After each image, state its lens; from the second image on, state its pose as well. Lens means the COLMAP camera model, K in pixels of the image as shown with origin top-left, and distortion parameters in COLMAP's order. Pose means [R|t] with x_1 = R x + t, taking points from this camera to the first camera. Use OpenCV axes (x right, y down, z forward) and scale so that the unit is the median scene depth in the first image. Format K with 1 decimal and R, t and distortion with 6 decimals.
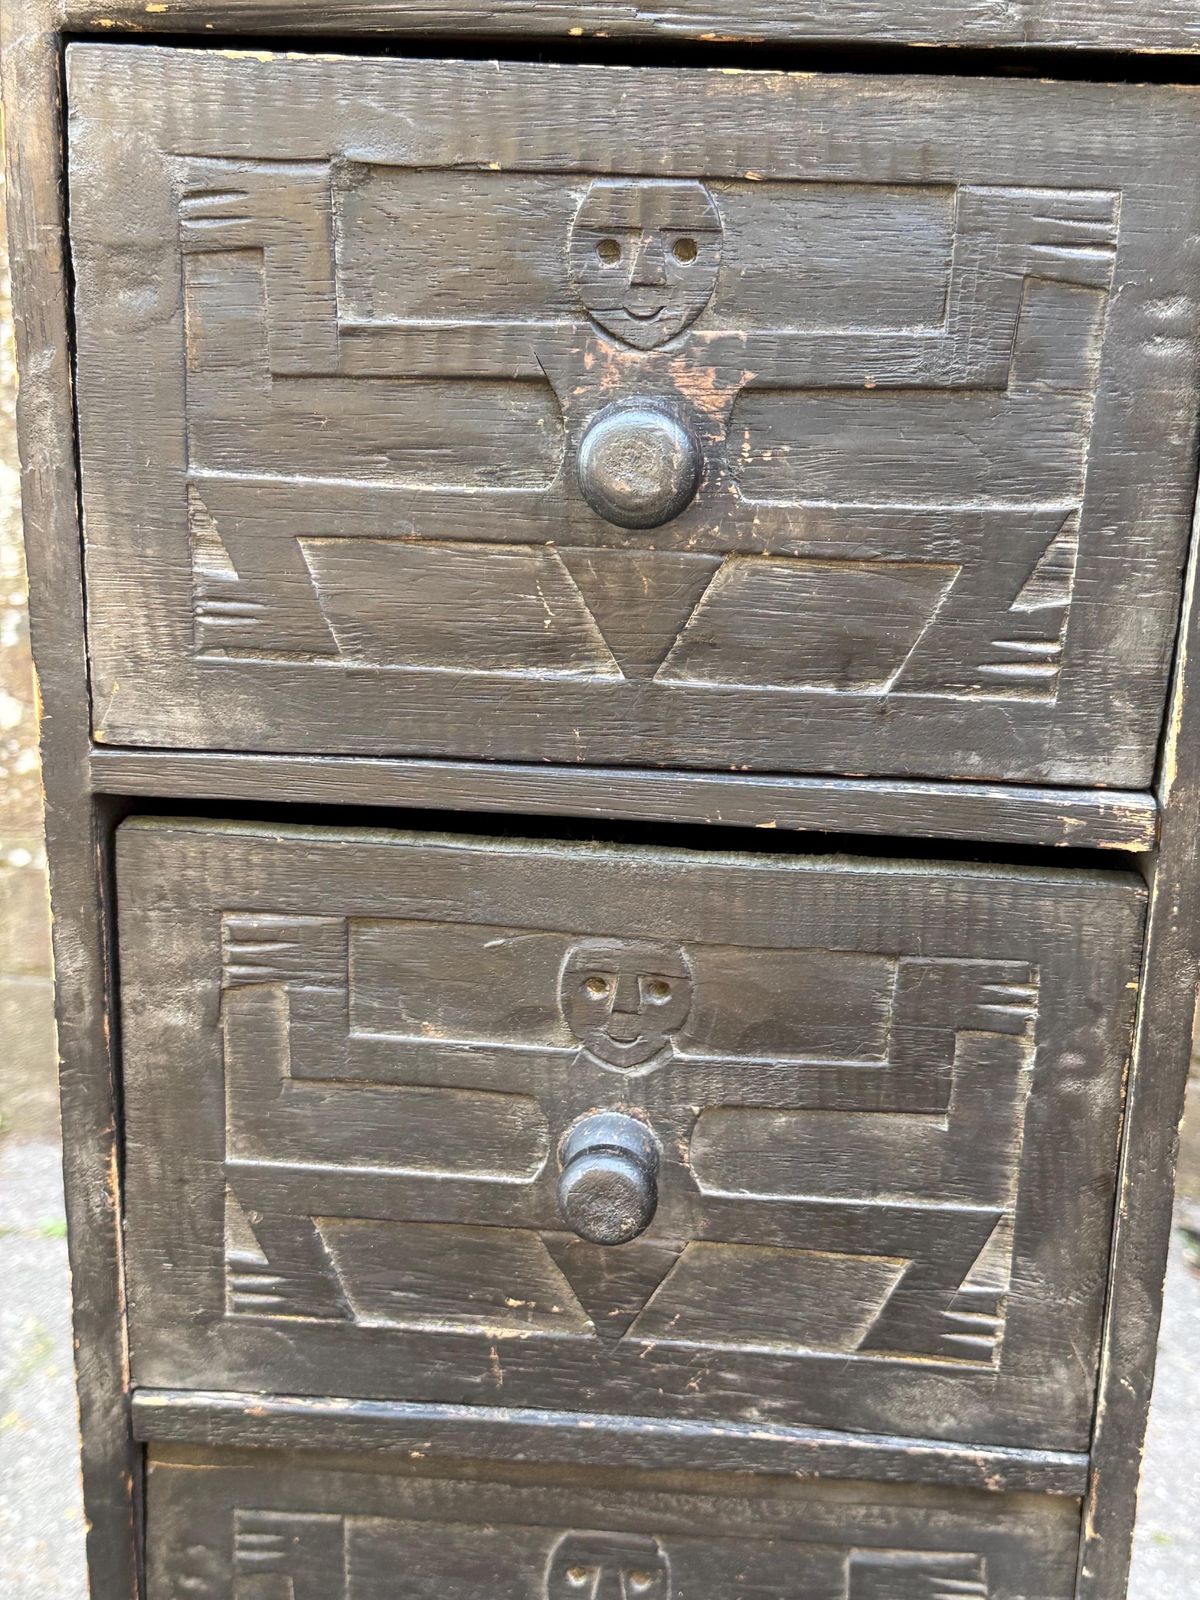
lens RADIAL K [[2054.8, 0, 596.3], [0, 2054.8, 800.2], [0, 0, 1]] dist [0.116258, 0.000000]
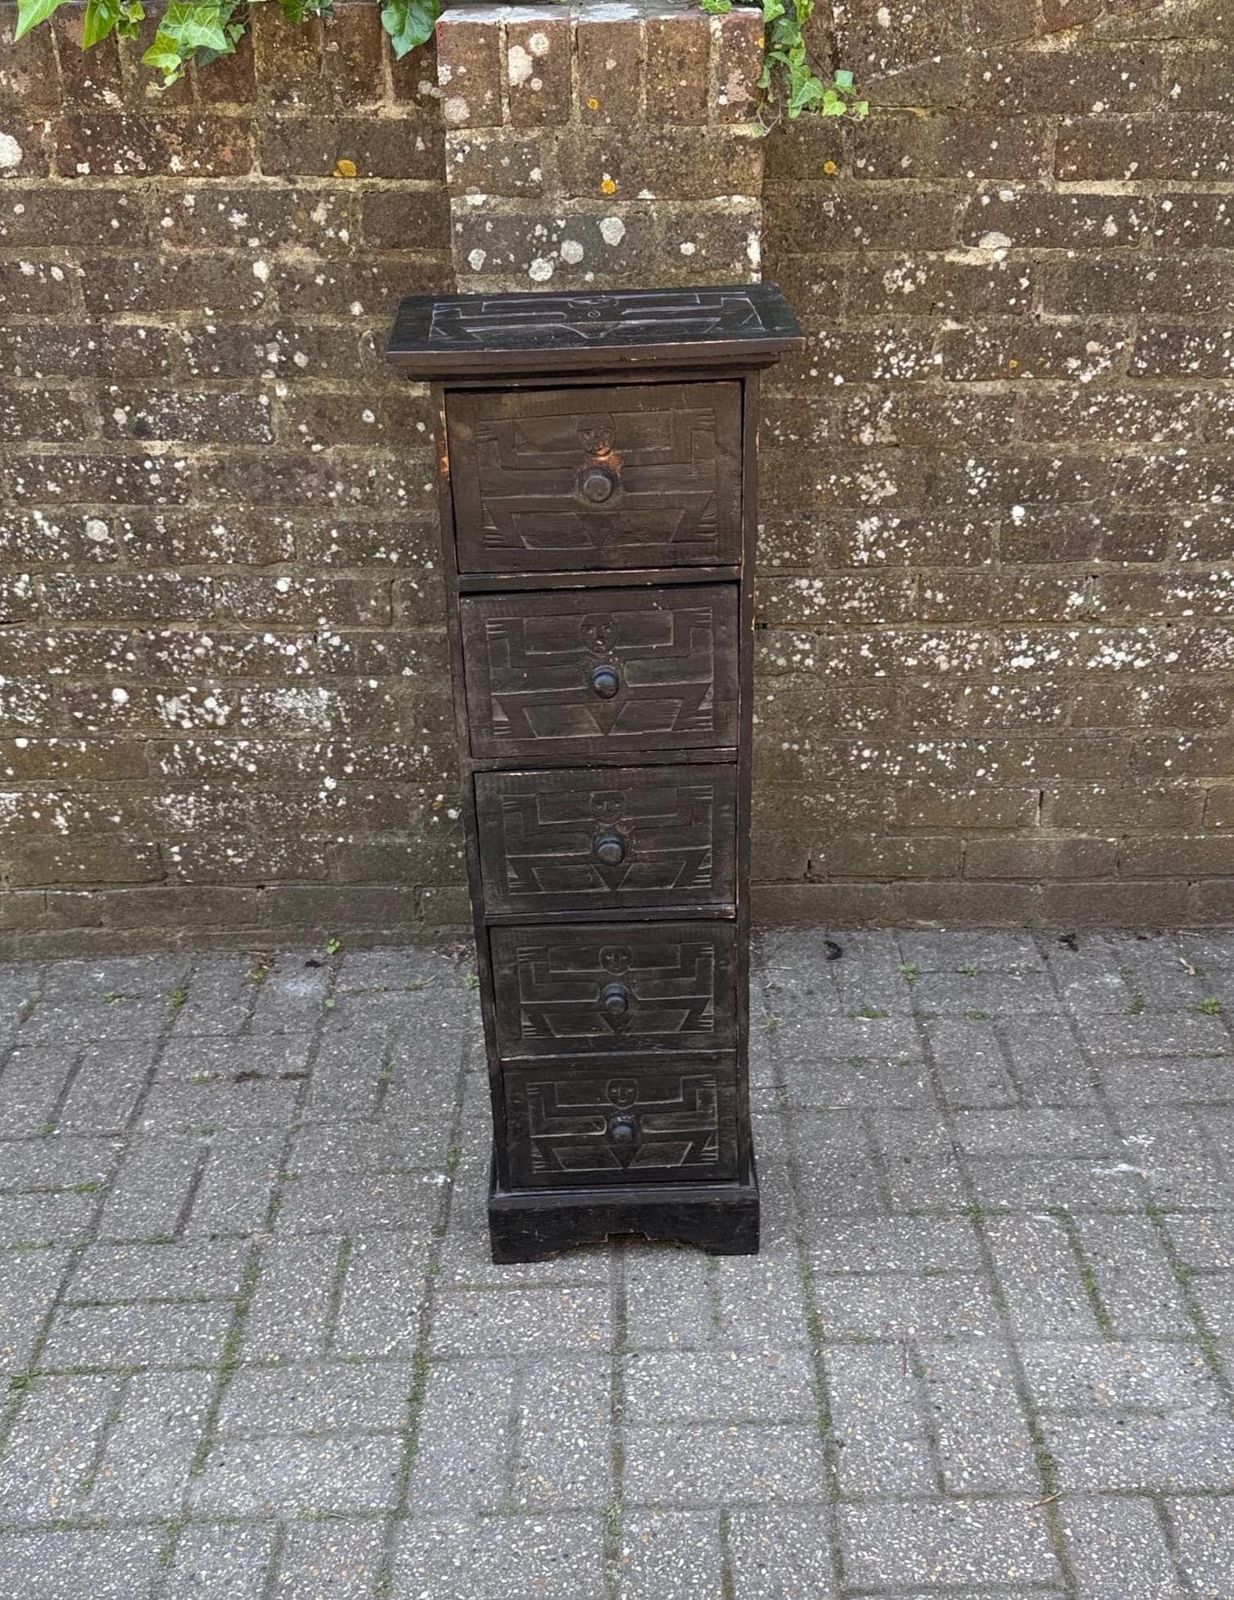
lens RADIAL K [[1743.1, 0, 652.7], [0, 1743.1, 922.4], [0, 0, 1]] dist [0.113434, 0.000000]
pose [[0.993858, -0.096326, 0.054478, -0.097993], [0.080145, 0.965978, 0.245894, -0.840540], [-0.076310, -0.240018, 0.967765, -2.411148]]
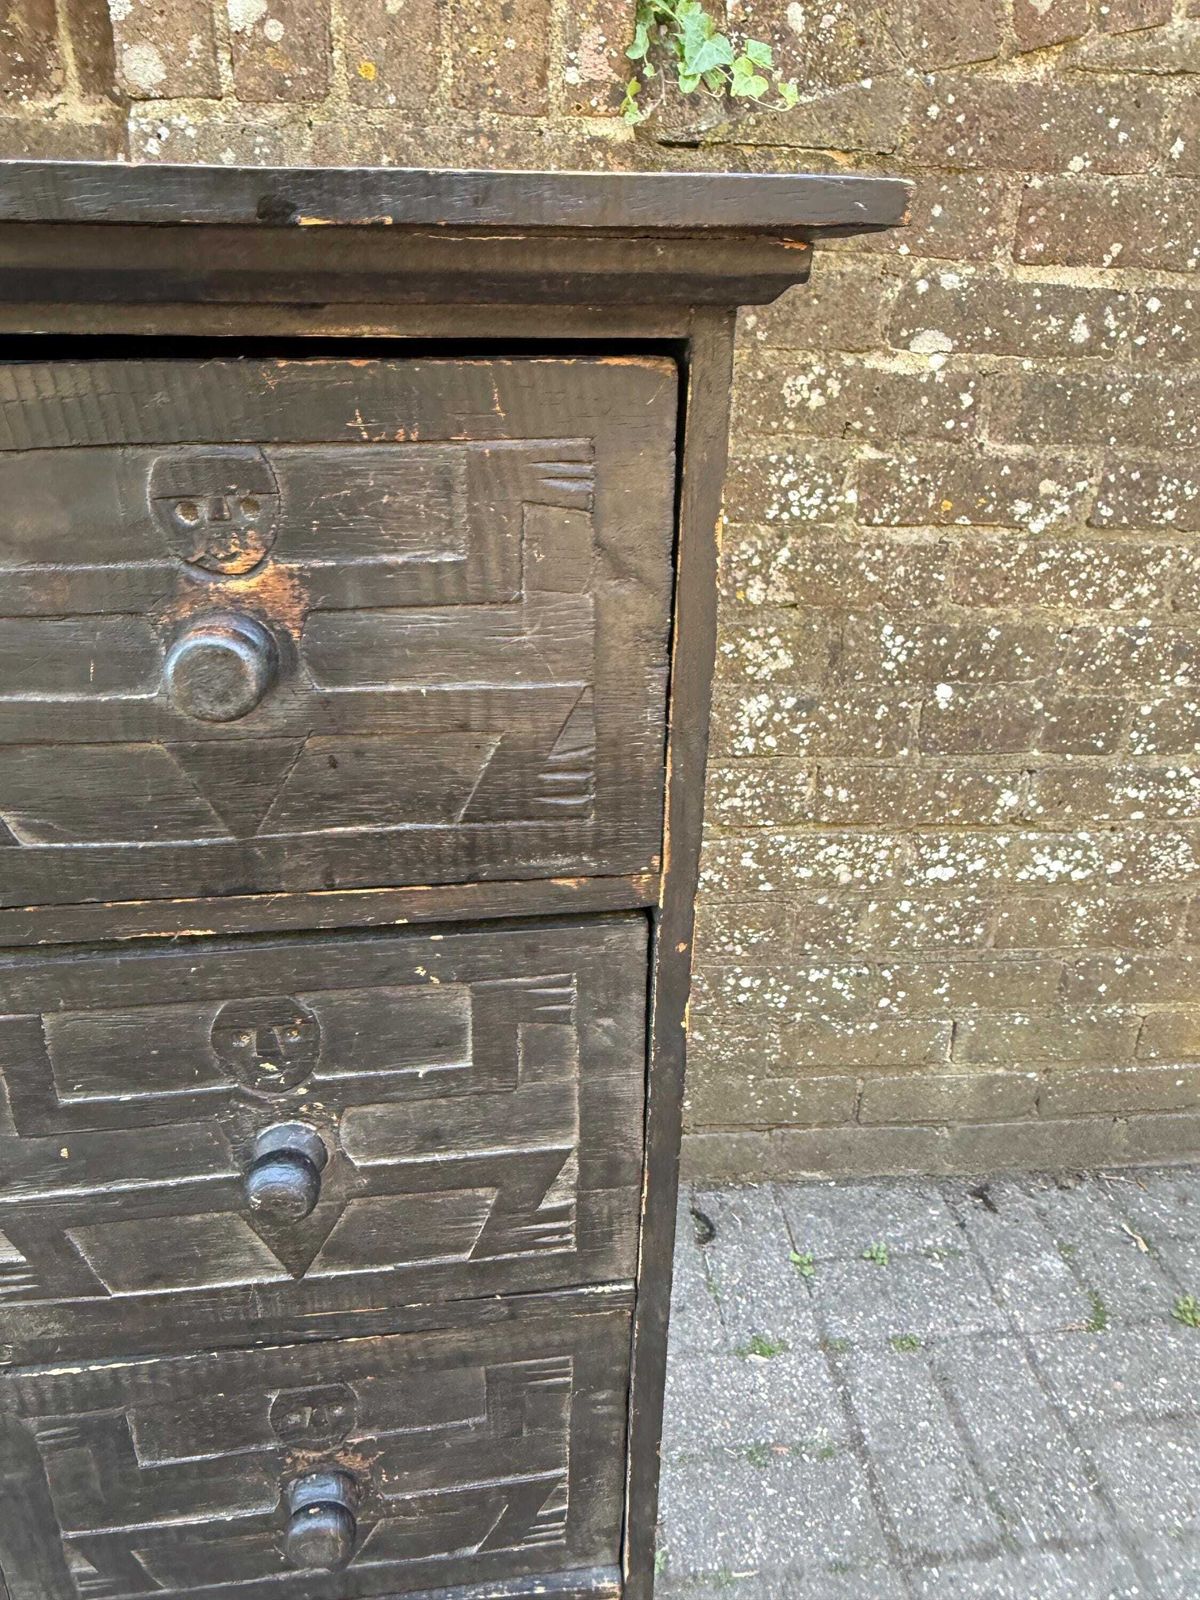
lens RADIAL K [[1085.8, 0, 595.8], [0, 1085.8, 725.5], [0, 0, 1]] dist [-0.001971, 0.001212]
pose [[0.984262, -0.079863, 0.157639, 0.147223], [0.067499, 0.994320, 0.082293, -0.828843], [-0.163316, -0.070357, 0.984062, 0.075848]]
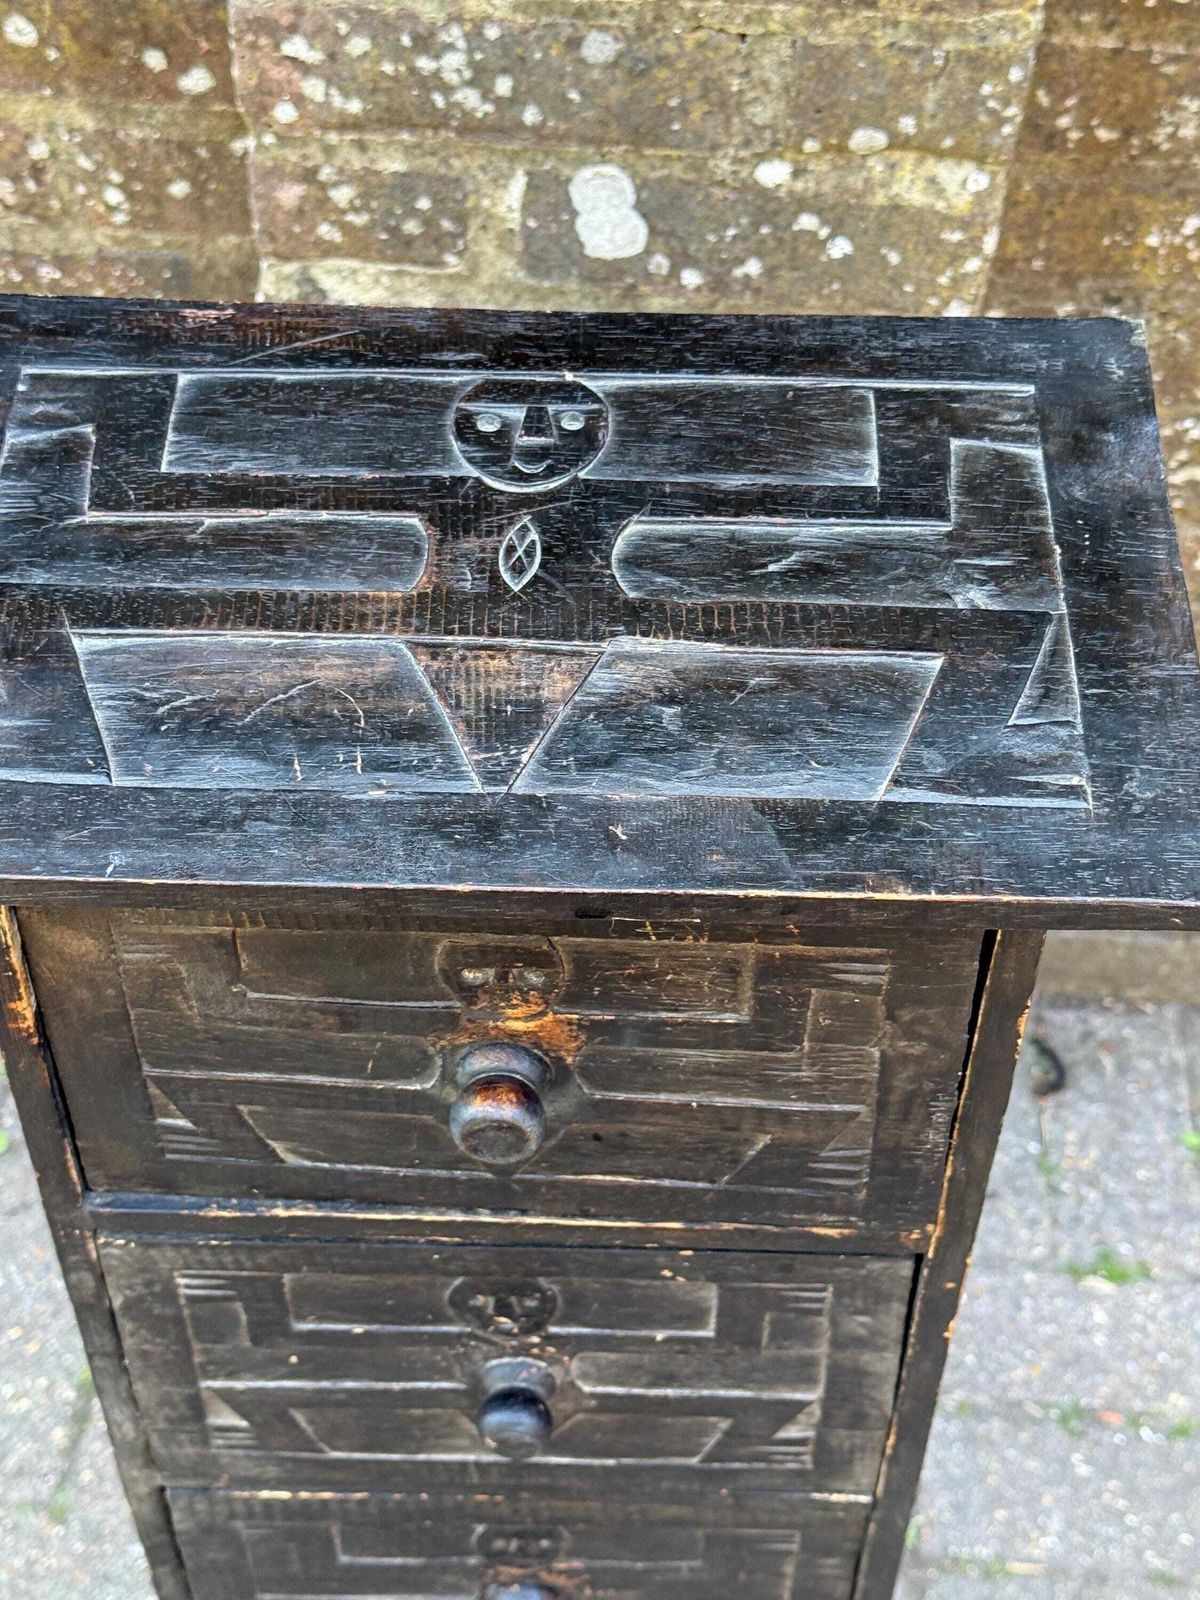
lens RADIAL K [[2529.9, 0, 586.5], [0, 2529.9, 803.0], [0, 0, 1]] dist [0.131391, 0.000000]
pose [[0.999248, -0.034561, -0.017586, 0.121442], [0.038580, 0.840284, 0.540772, -1.708253], [-0.003912, -0.541044, 0.840985, -0.376252]]
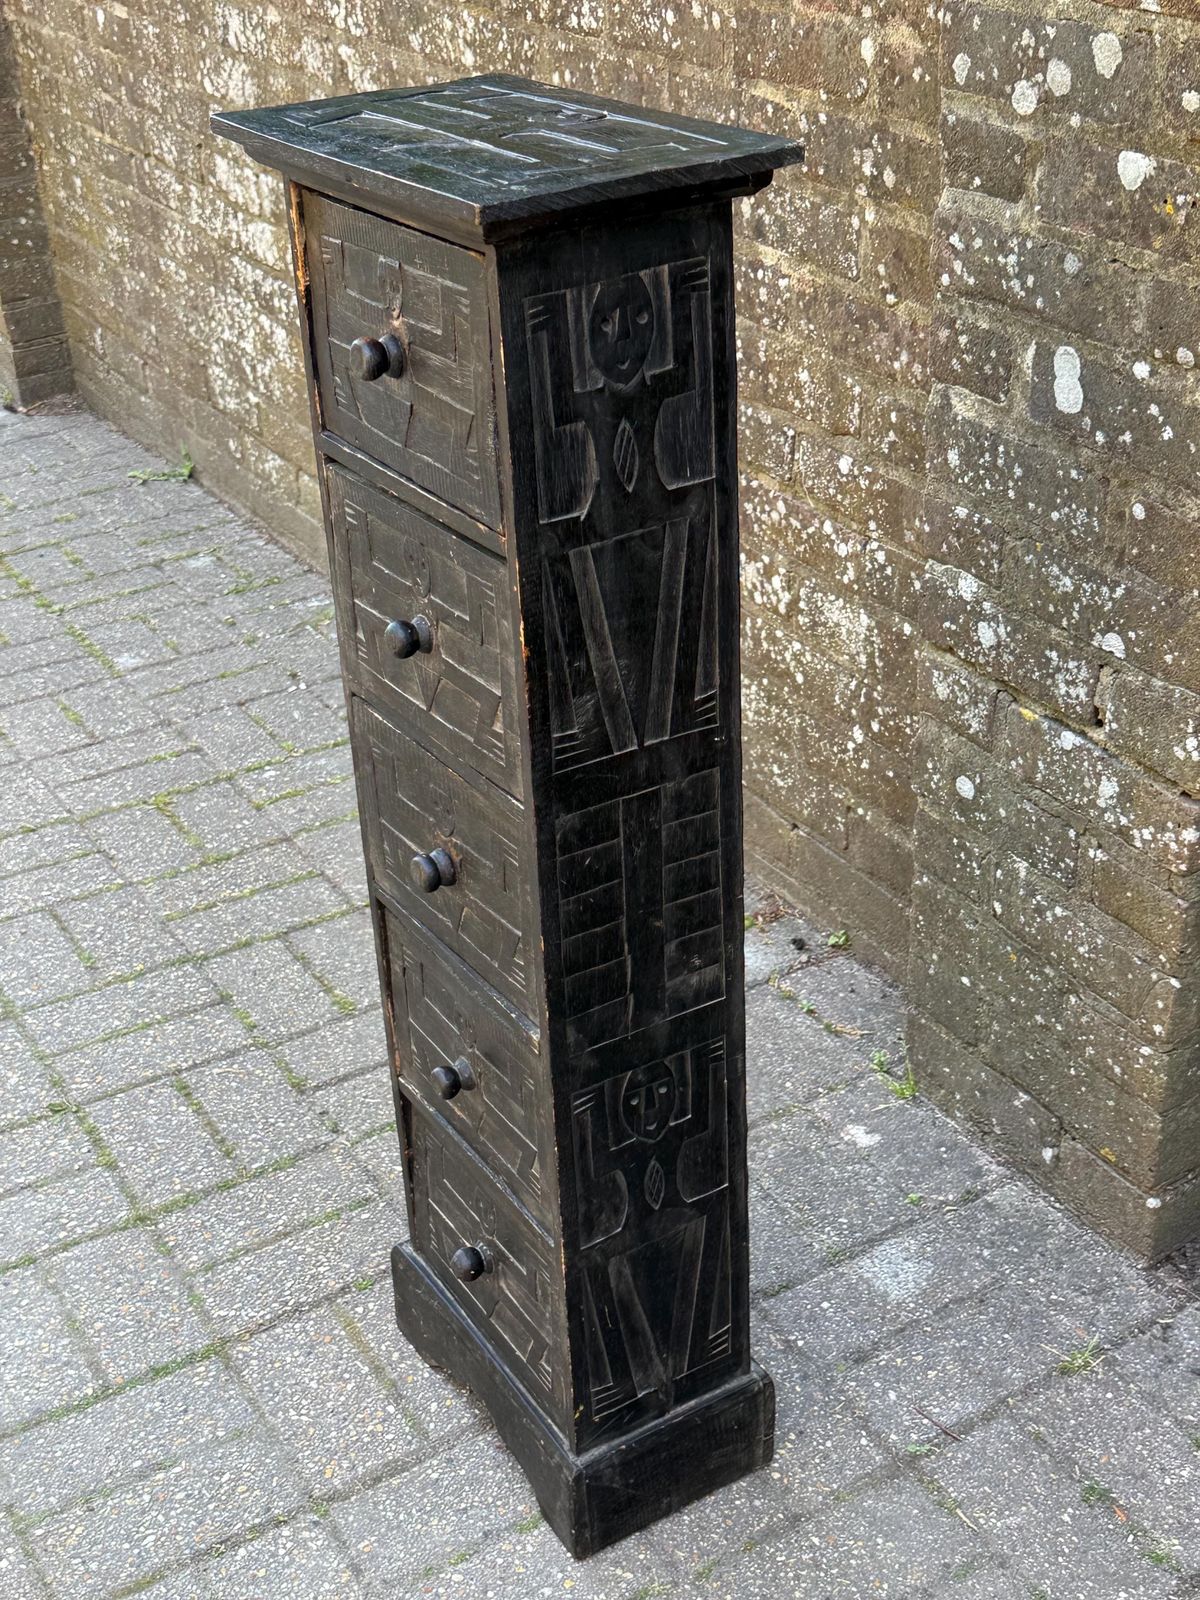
lens RADIAL K [[2054.8, 0, 576.8], [0, 2054.8, 811.1], [0, 0, 1]] dist [0.116258, 0.000000]
pose [[0.566847, 0.340273, -0.750265, 2.229781], [-0.177864, 0.939782, 0.291845, -1.089349], [0.804393, -0.031986, 0.593236, -0.606467]]
